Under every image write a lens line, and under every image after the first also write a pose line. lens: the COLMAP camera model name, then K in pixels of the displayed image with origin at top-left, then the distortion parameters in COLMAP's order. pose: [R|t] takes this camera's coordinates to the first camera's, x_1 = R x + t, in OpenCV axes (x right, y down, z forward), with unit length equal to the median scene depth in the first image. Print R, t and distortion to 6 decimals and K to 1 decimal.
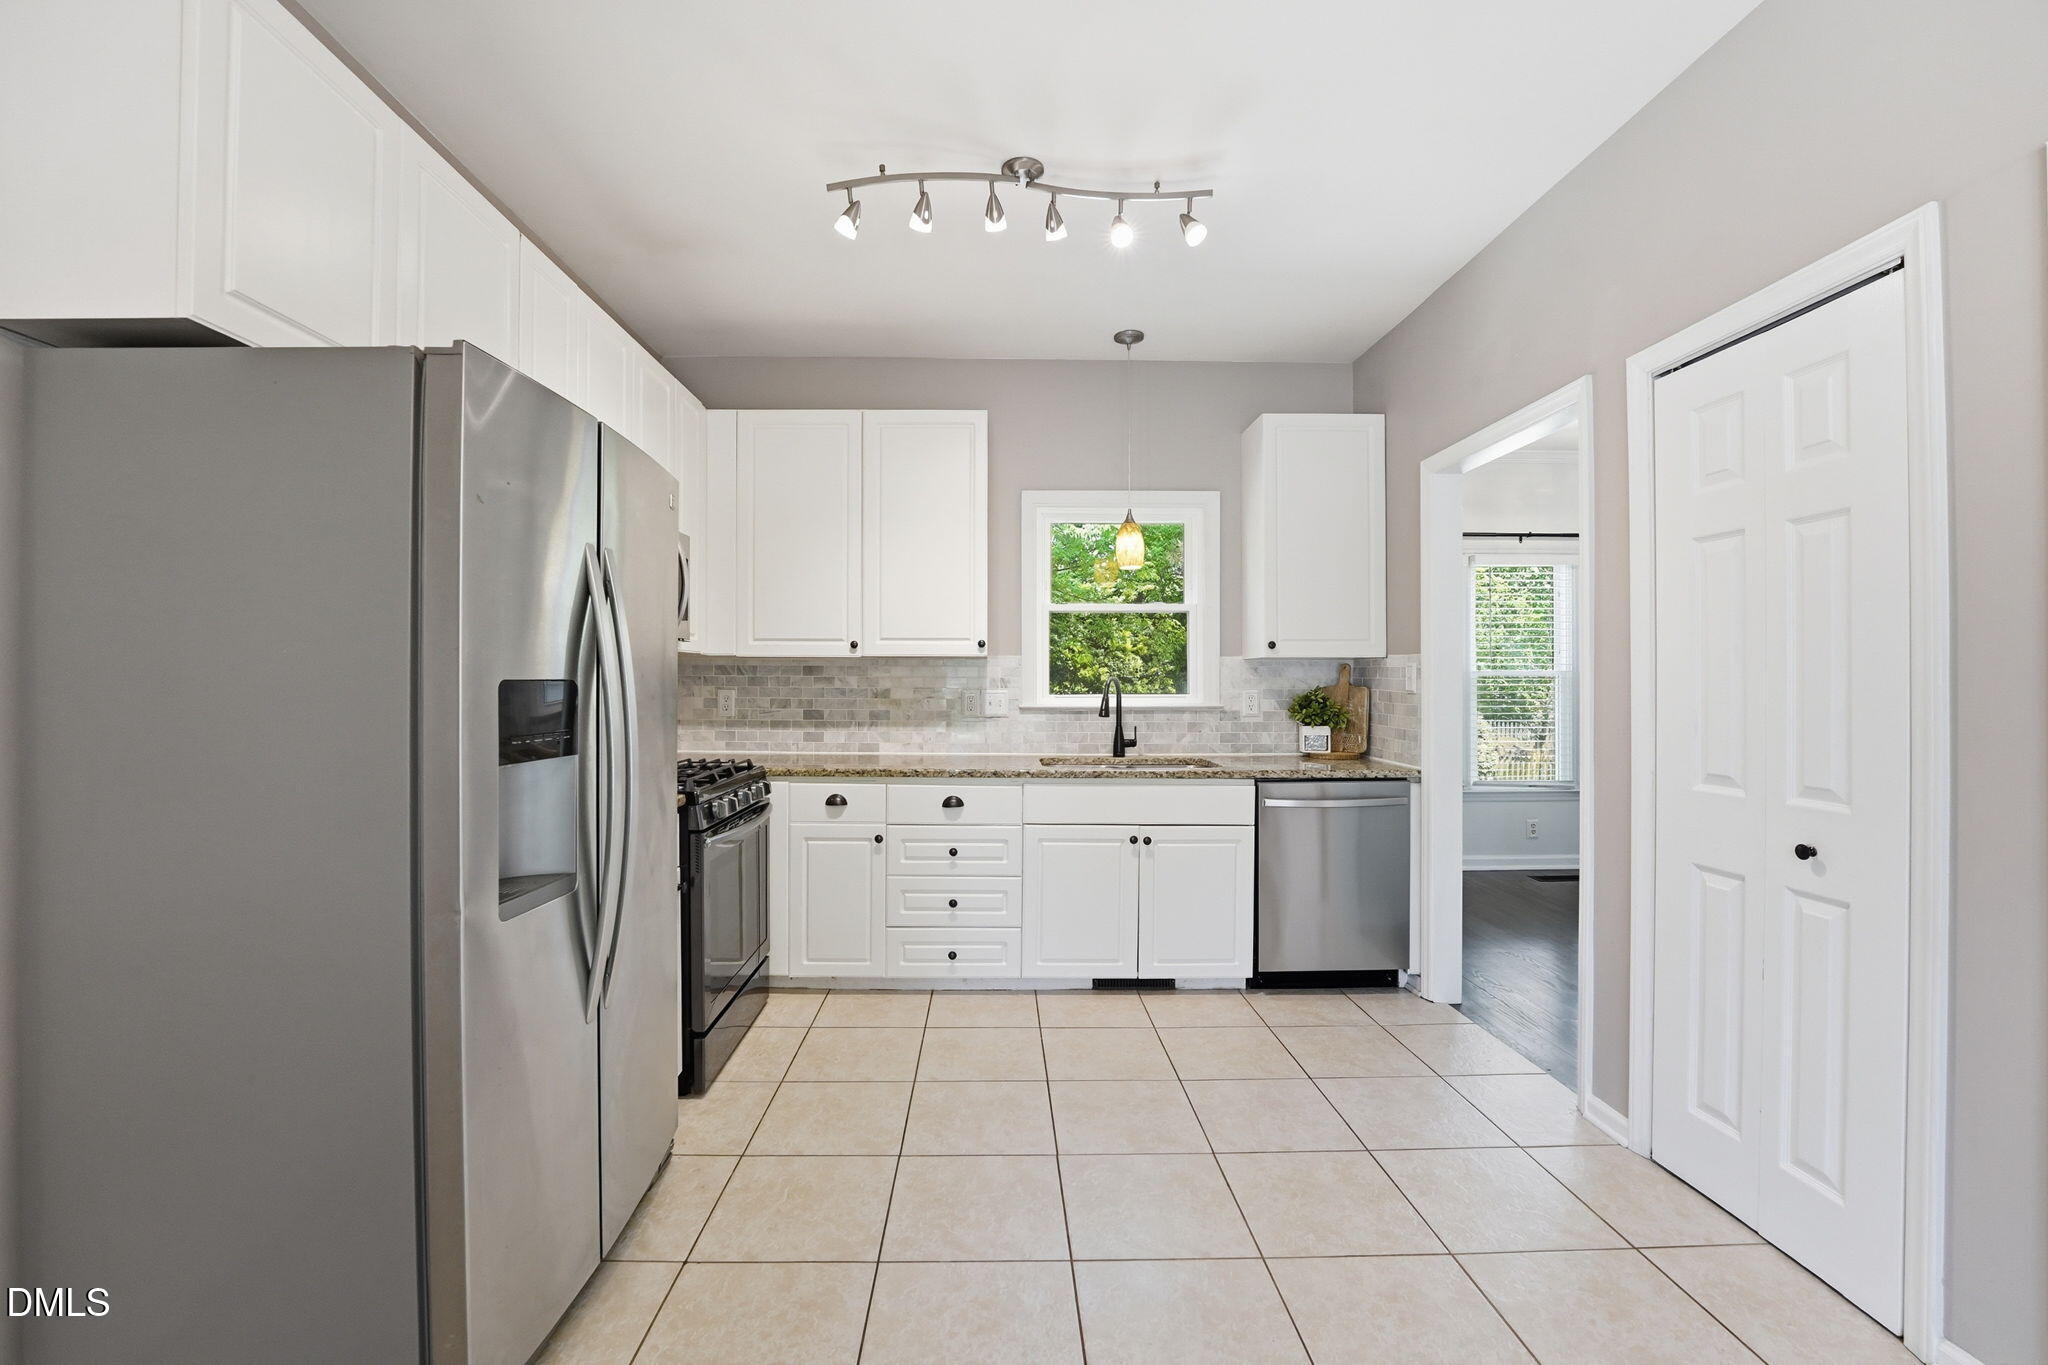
lens RADIAL K [[835.6, 0, 1004.4], [0, 835.6, 678.9], [0, 0, 1]] dist [-0.024797, 0.000552]
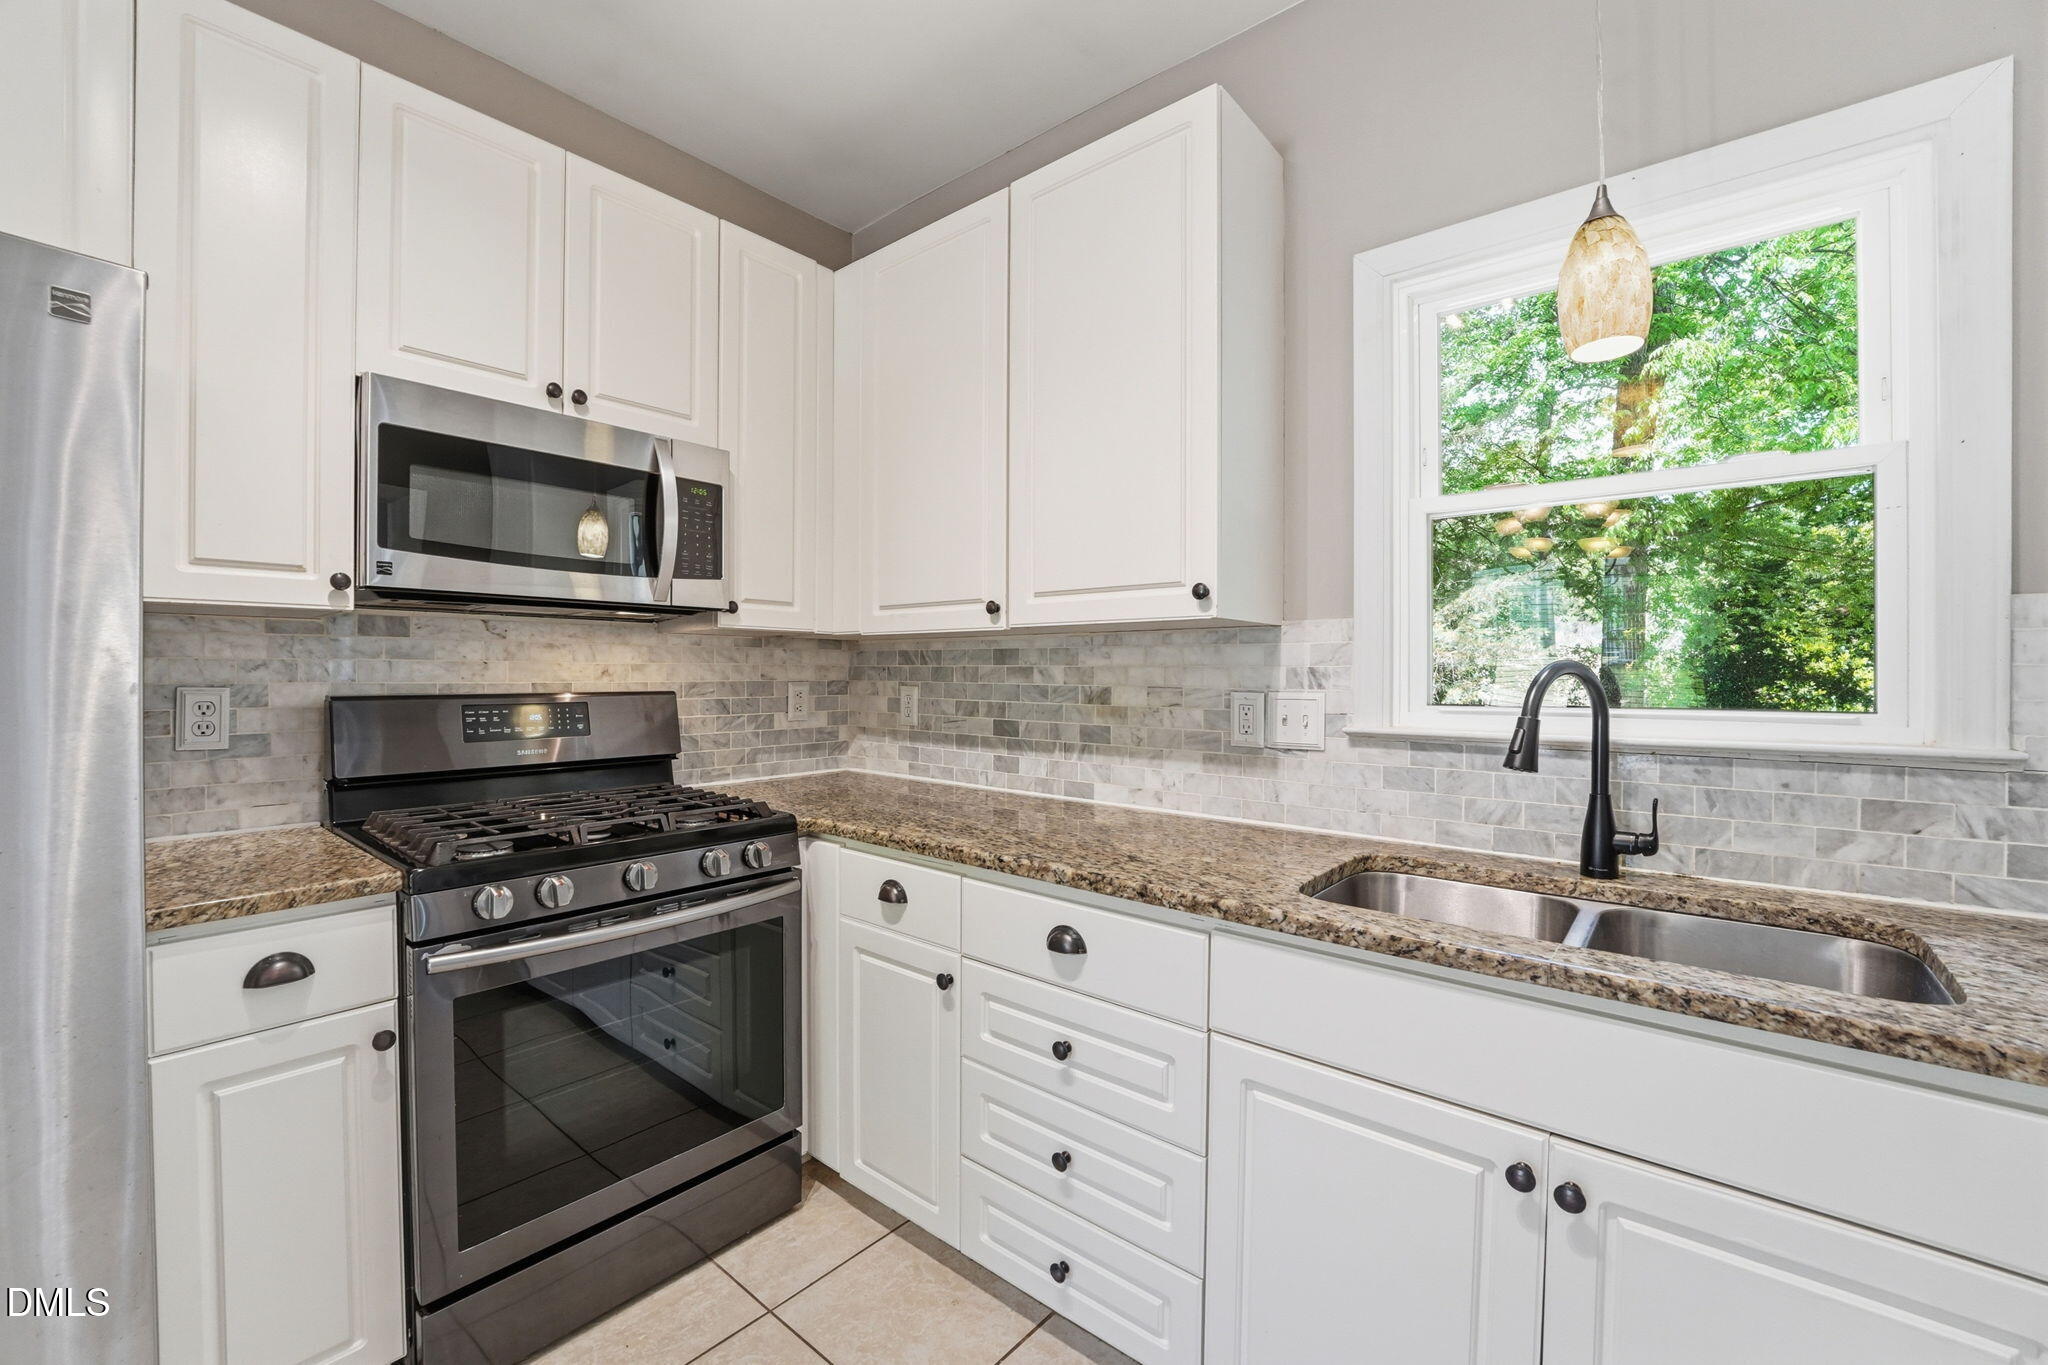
lens RADIAL K [[835.6, 0, 1004.4], [0, 835.6, 678.9], [0, 0, 1]] dist [-0.024797, 0.000552]
pose [[0.748868, 0.004594, -0.662704, 0.178839], [-0.002318, 0.999988, 0.004313, 0.003795], [0.662715, -0.001694, 0.748869, 0.537593]]
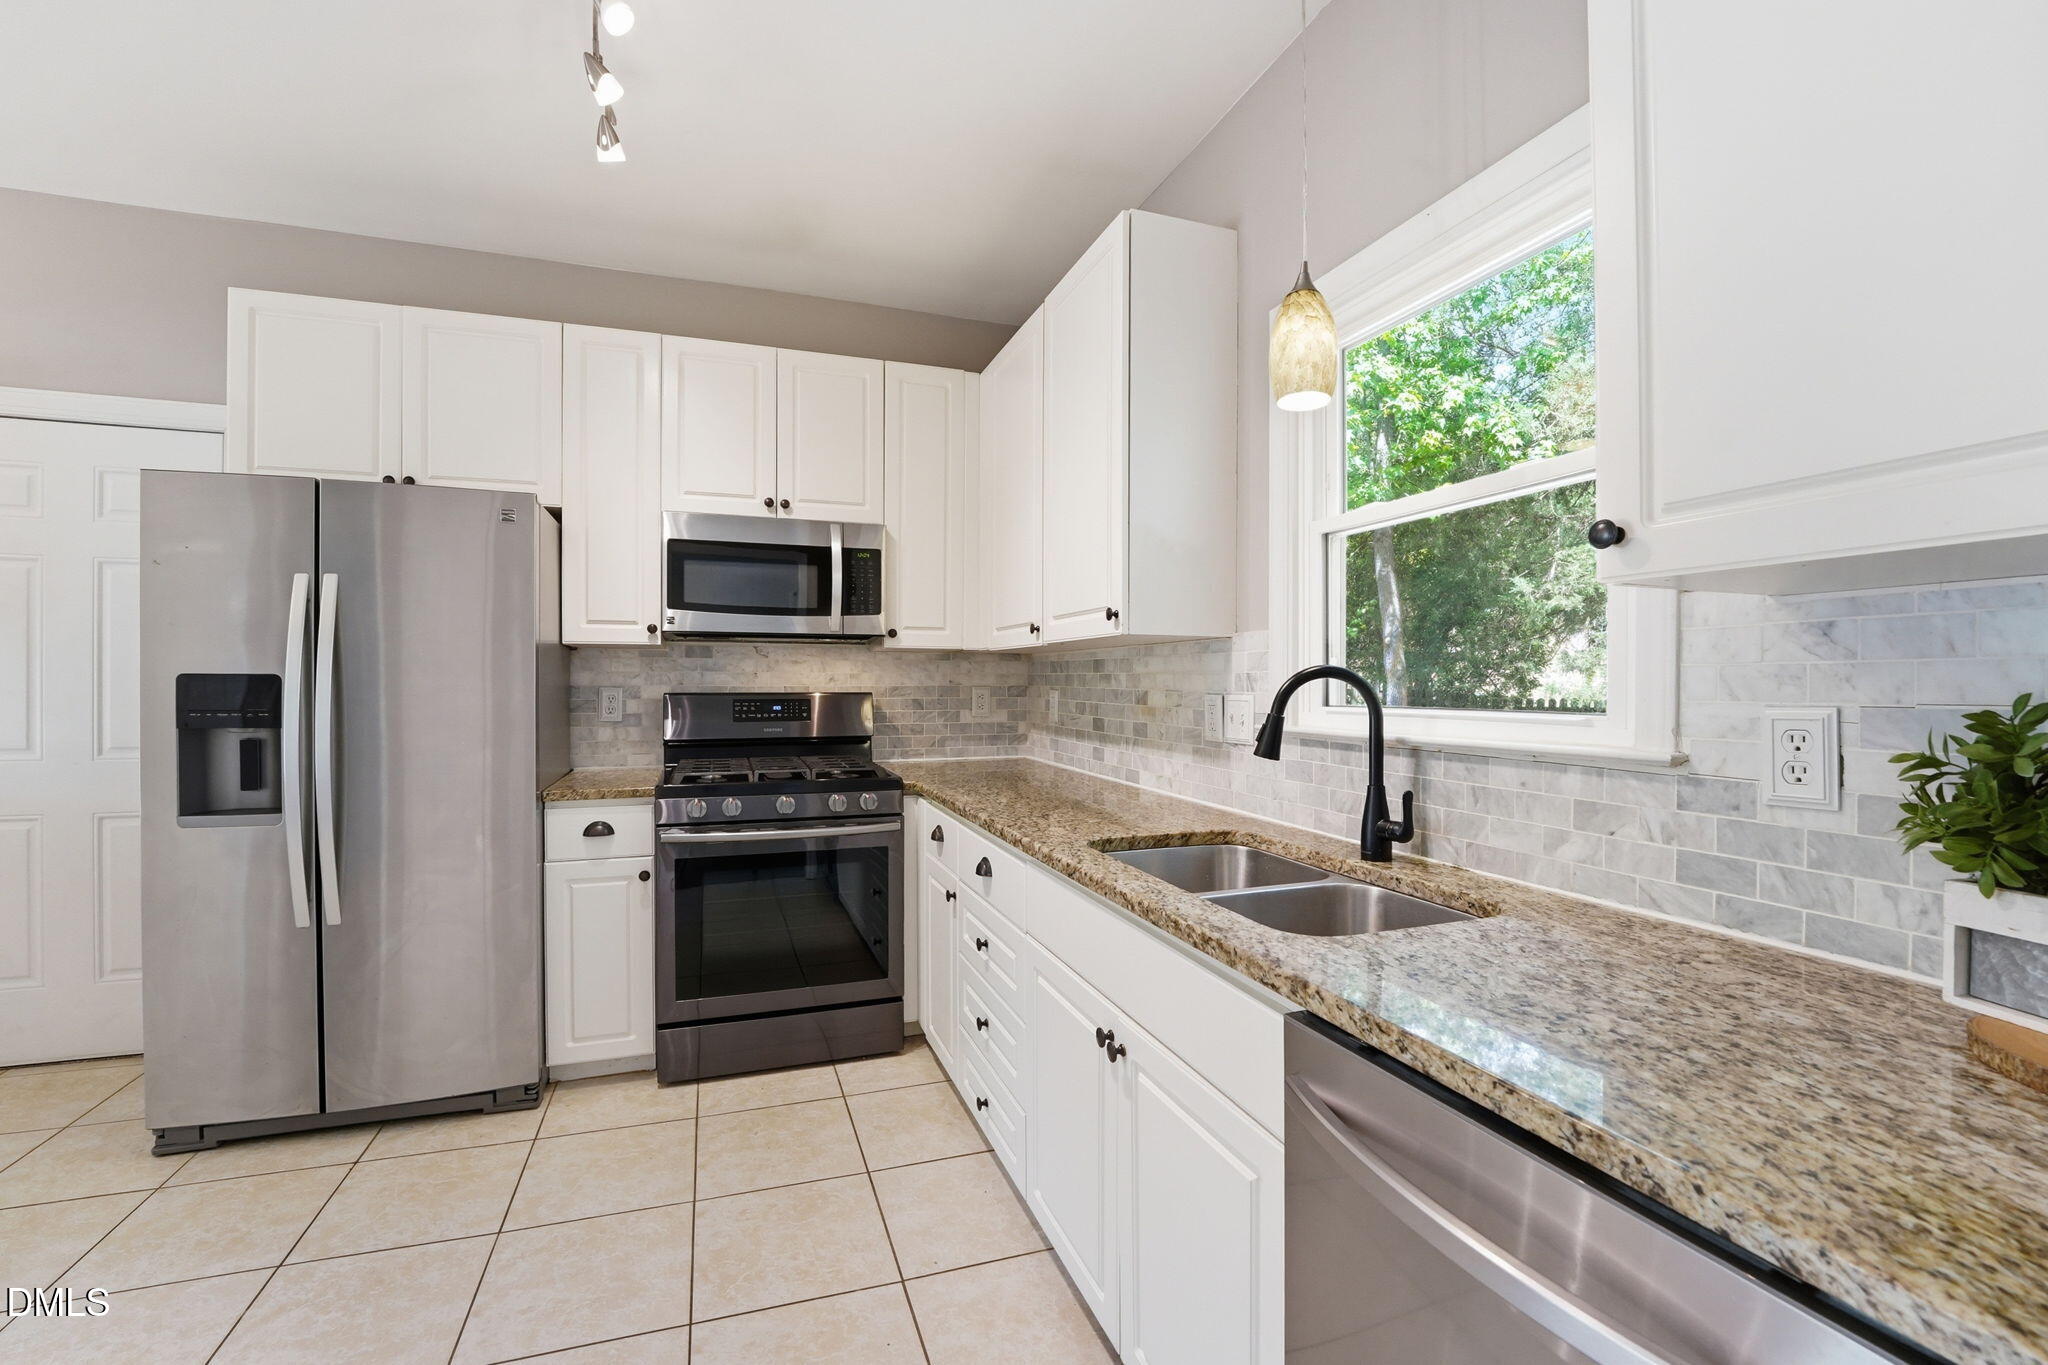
lens RADIAL K [[851.3, 0, 1005.1], [0, 851.3, 684.2], [0, 0, 1]] dist [-0.025049, 0.000216]
pose [[0.311832, 0.001569, -0.950136, 0.471506], [-0.002322, 0.999997, 0.000890, 0.006179], [0.950134, 0.001929, 0.311835, 0.682179]]
